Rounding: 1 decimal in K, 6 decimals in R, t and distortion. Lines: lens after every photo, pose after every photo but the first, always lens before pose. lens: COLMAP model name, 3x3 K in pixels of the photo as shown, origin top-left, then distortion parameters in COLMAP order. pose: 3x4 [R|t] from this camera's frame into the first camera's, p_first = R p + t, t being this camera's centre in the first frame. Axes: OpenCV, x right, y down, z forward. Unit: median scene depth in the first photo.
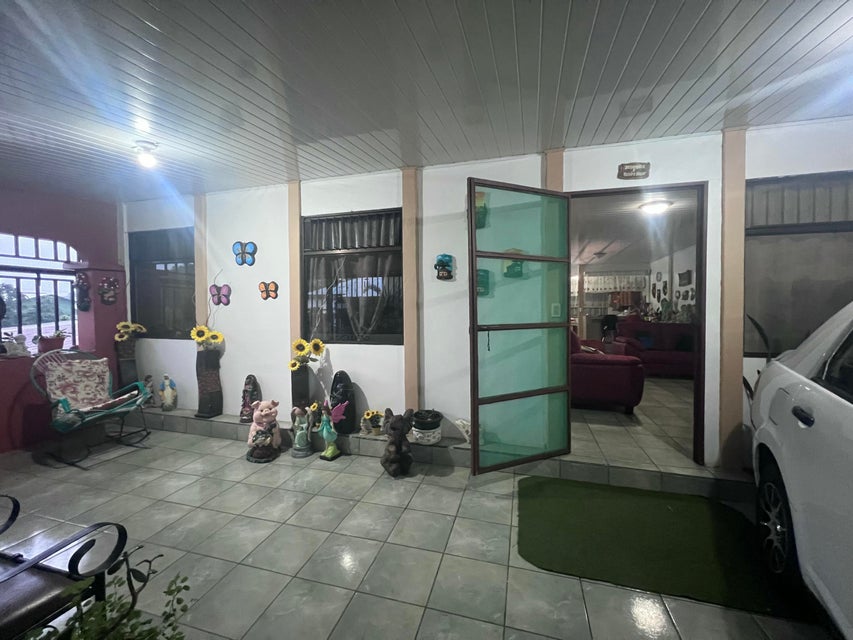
lens RADIAL K [[339.6, 0, 422.1], [0, 339.6, 321.5], [0, 0, 1]] dist [-0.002623, -0.000091]
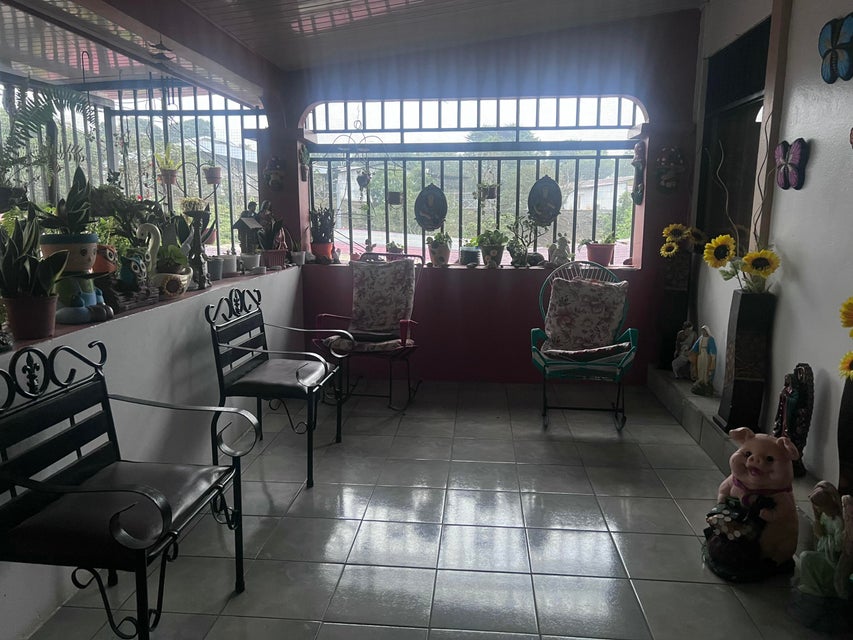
lens RADIAL K [[643.1, 0, 425.3], [0, 643.1, 322.2], [0, 0, 1]] dist [0.011592, 0.001613]
pose [[0.184523, 0.180612, -0.966090, 0.146326], [-0.036532, 0.983551, 0.176899, -0.013819], [0.982149, 0.002652, 0.188086, 0.402753]]
